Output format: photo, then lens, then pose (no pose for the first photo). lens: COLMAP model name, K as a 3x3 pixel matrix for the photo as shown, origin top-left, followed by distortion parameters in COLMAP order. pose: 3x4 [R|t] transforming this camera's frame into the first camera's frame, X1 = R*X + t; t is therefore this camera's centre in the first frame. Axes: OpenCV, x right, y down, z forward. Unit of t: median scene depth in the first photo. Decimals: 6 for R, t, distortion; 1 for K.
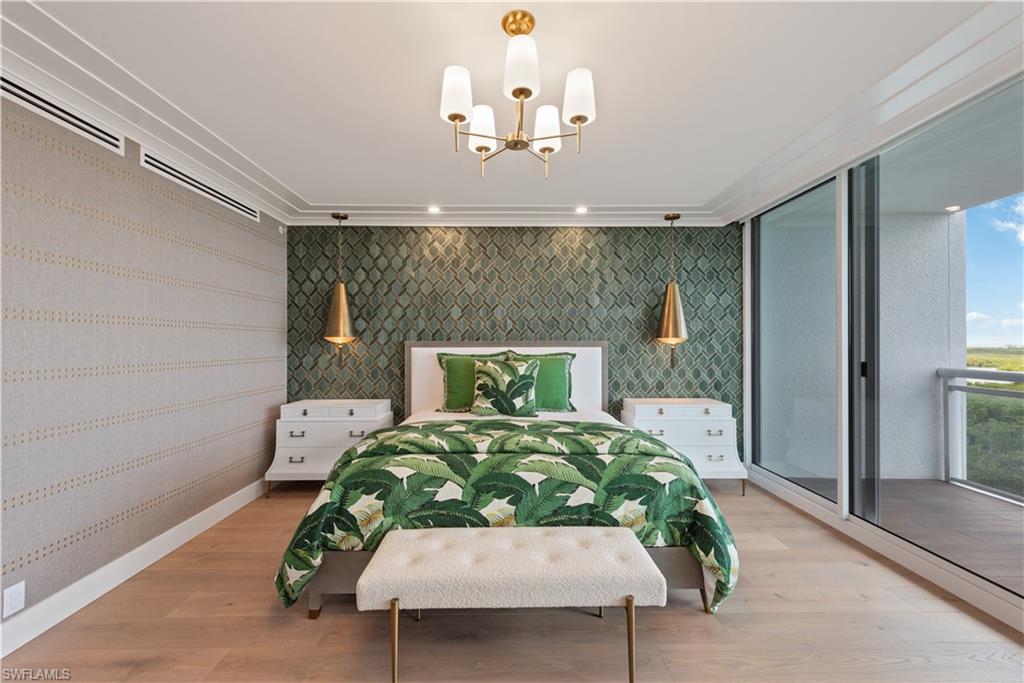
lens RADIAL K [[421.6, 0, 511.1], [0, 421.6, 340.8], [0, 0, 1]] dist [0.009735, -0.000120]
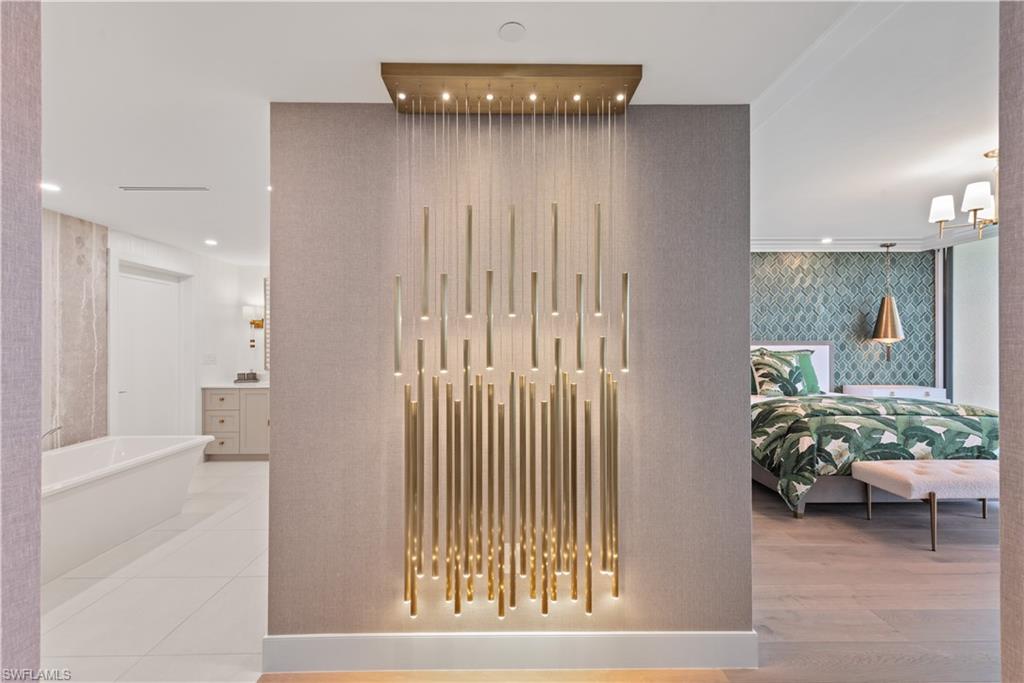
lens RADIAL K [[405.9, 0, 511.3], [0, 405.9, 342.5], [0, 0, 1]] dist [0.000714, 0.000069]
pose [[0.999998, -0.000053, -0.001901, -0.892150], [0.000064, 0.999985, 0.005484, -0.001006], [0.001901, -0.005484, 0.999983, -0.289664]]
